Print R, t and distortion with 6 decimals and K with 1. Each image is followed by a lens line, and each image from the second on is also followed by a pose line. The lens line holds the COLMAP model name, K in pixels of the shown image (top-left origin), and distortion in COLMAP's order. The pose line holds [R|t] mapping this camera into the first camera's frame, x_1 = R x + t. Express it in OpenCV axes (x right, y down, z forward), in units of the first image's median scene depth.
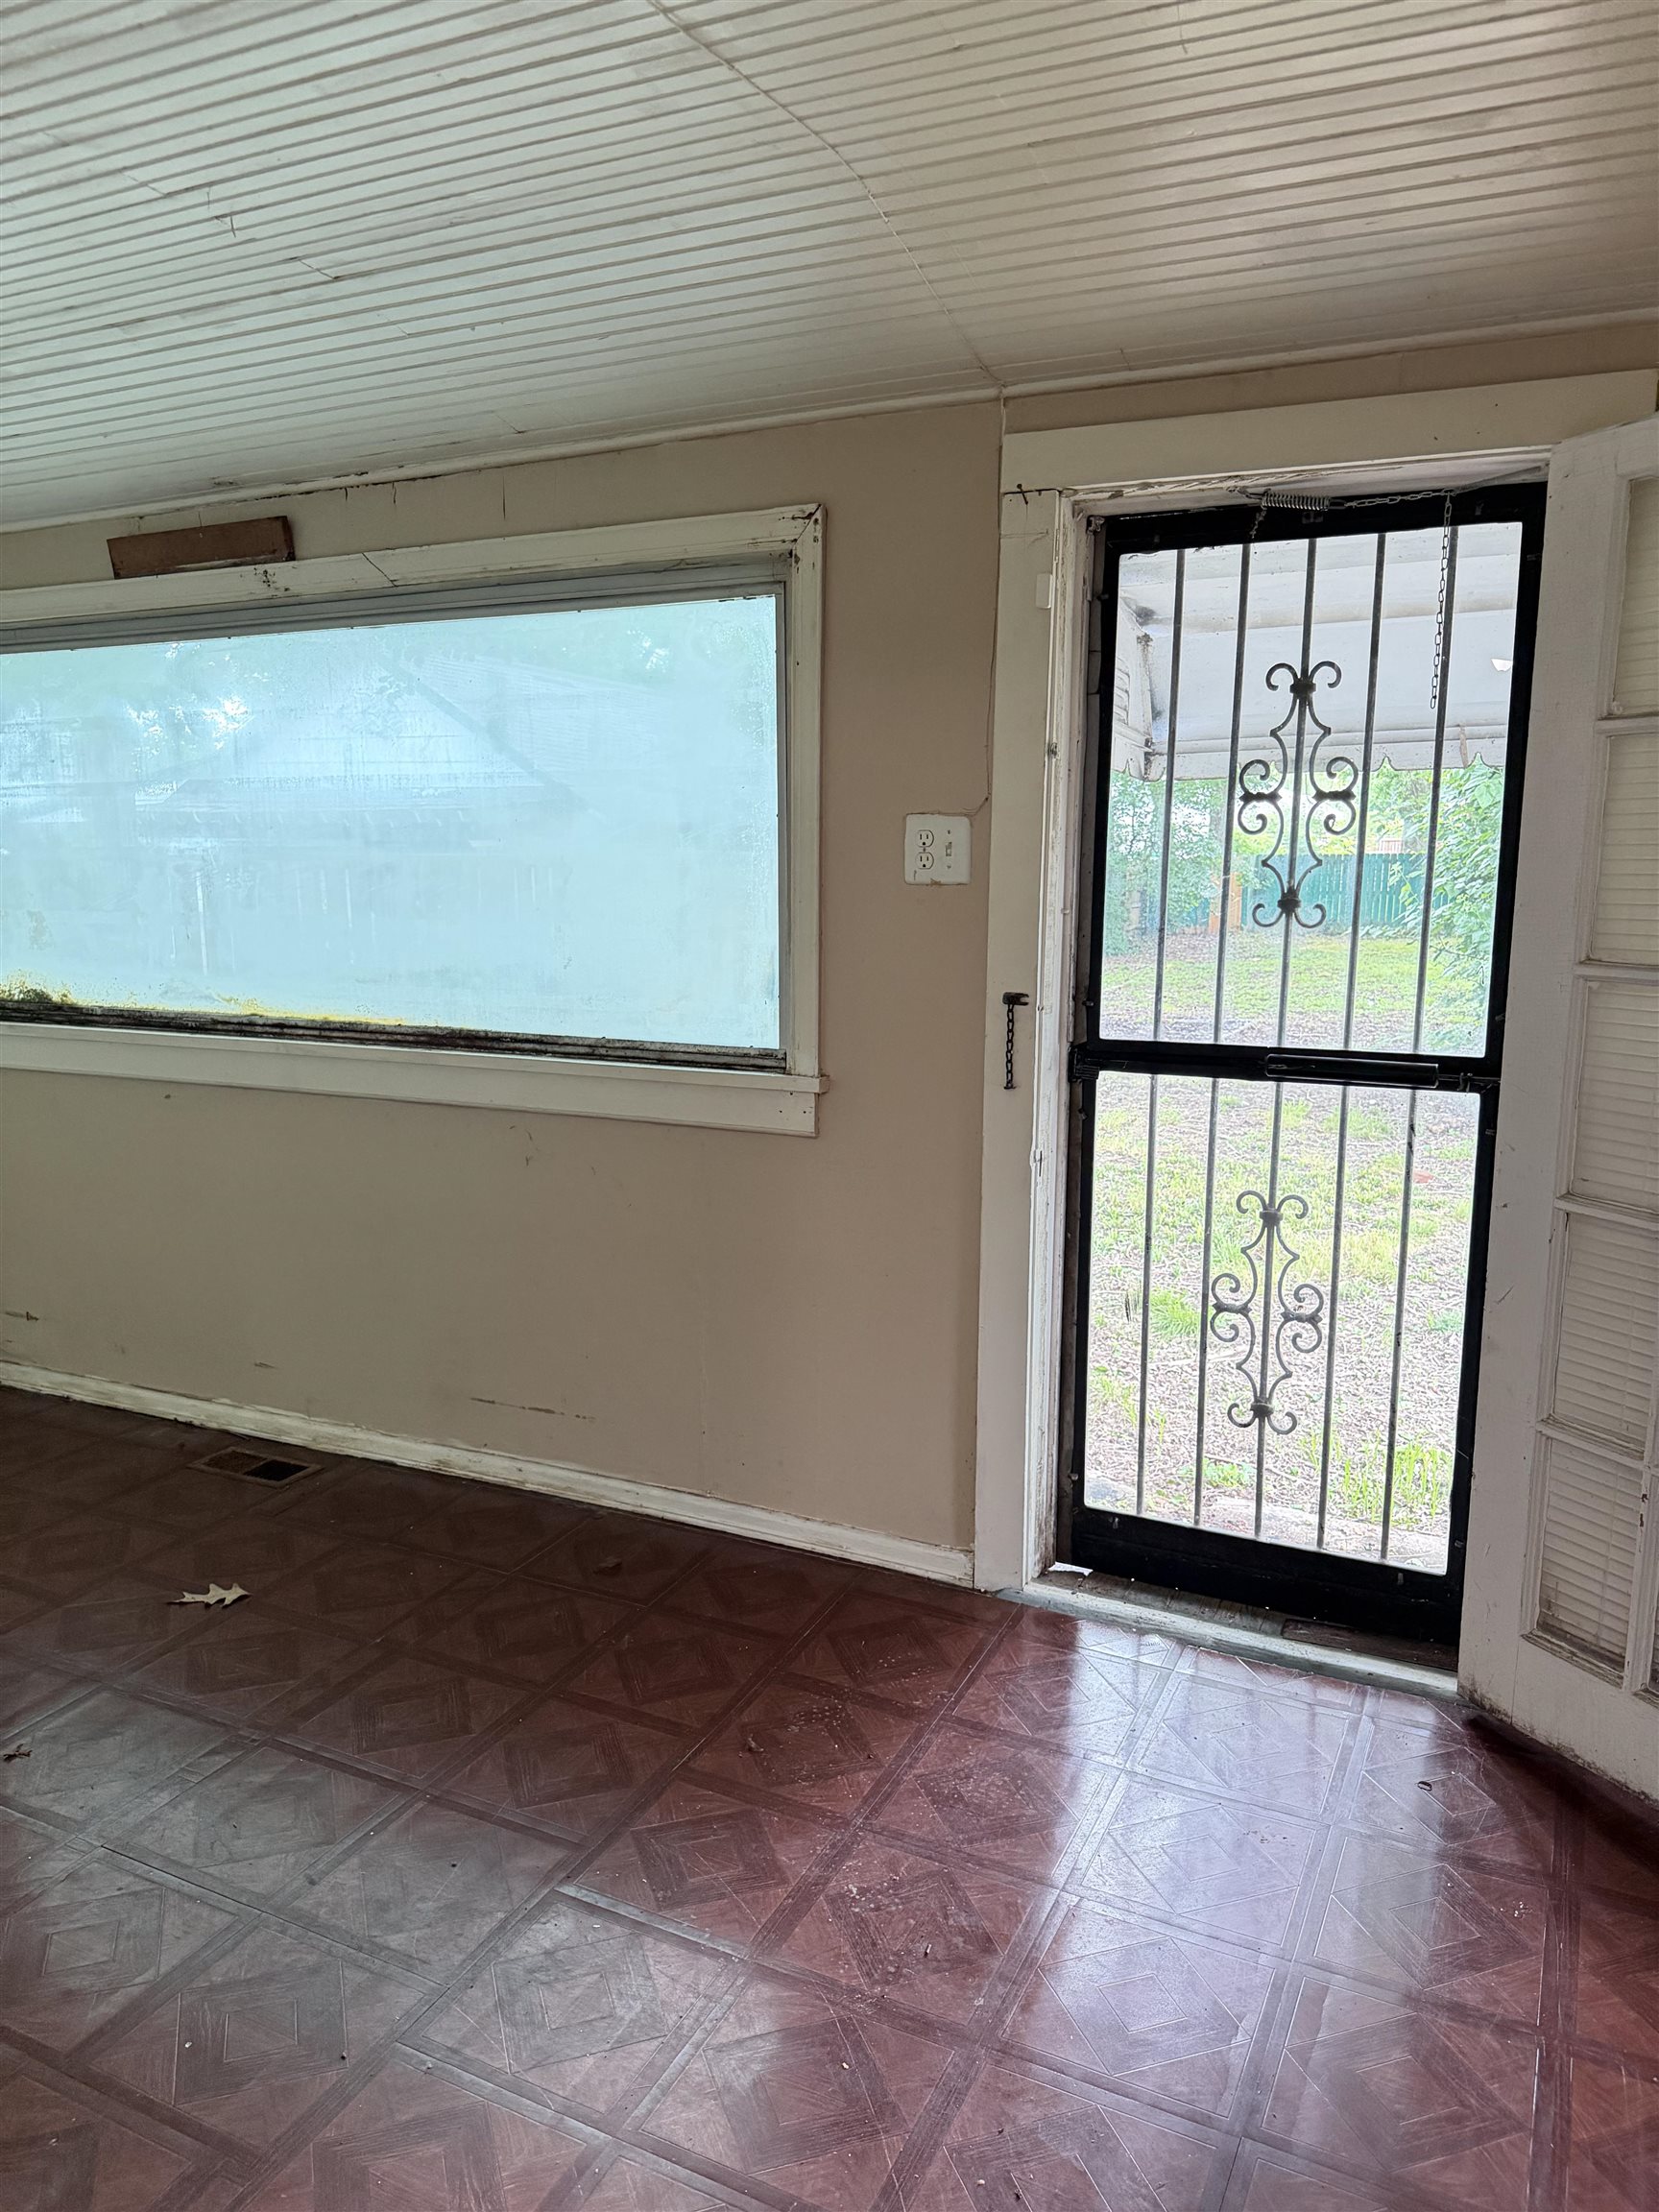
lens RADIAL K [[1558.9, 0, 833.7], [0, 1558.9, 1113.6], [0, 0, 1]] dist [0.032988, -0.010700]
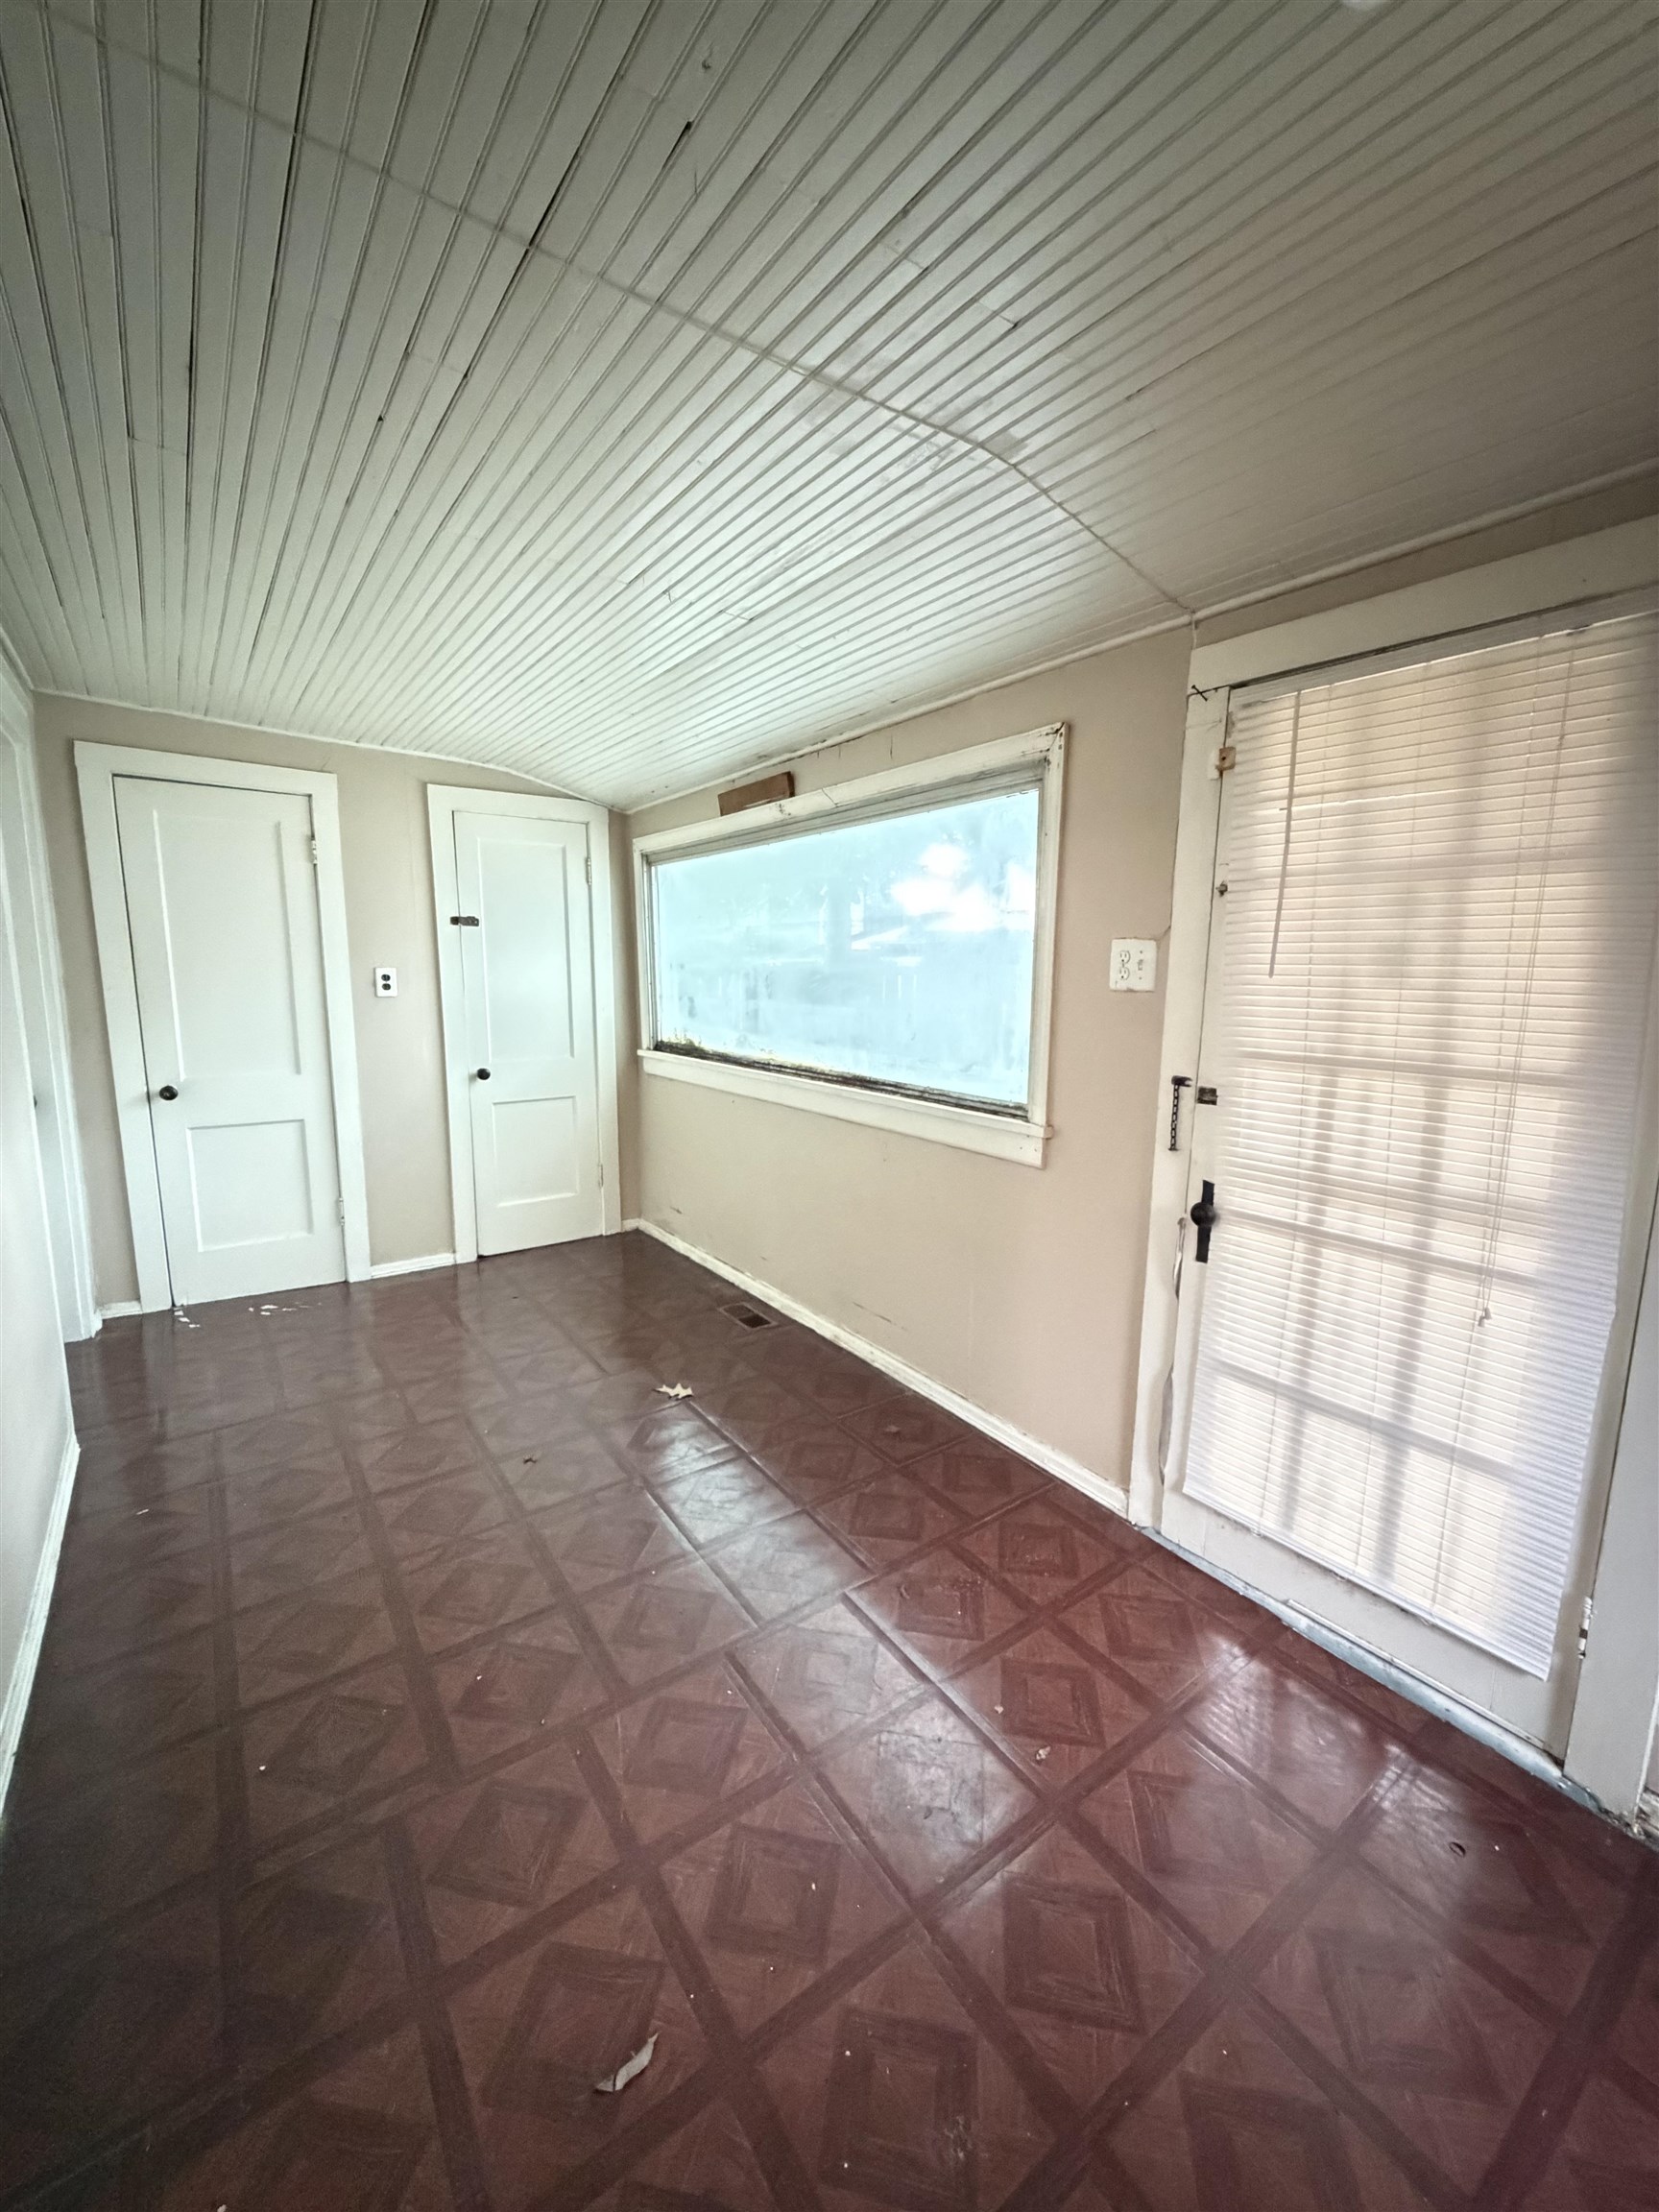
lens RADIAL K [[889.4, 0, 821.0], [0, 889.4, 1093.5], [0, 0, 1]] dist [-0.004112, 0.000181]
pose [[0.878428, 0.076317, -0.471742, 0.186368], [-0.088683, 0.996052, -0.003997, -0.031117], [0.469574, 0.045346, 0.881728, 0.193222]]
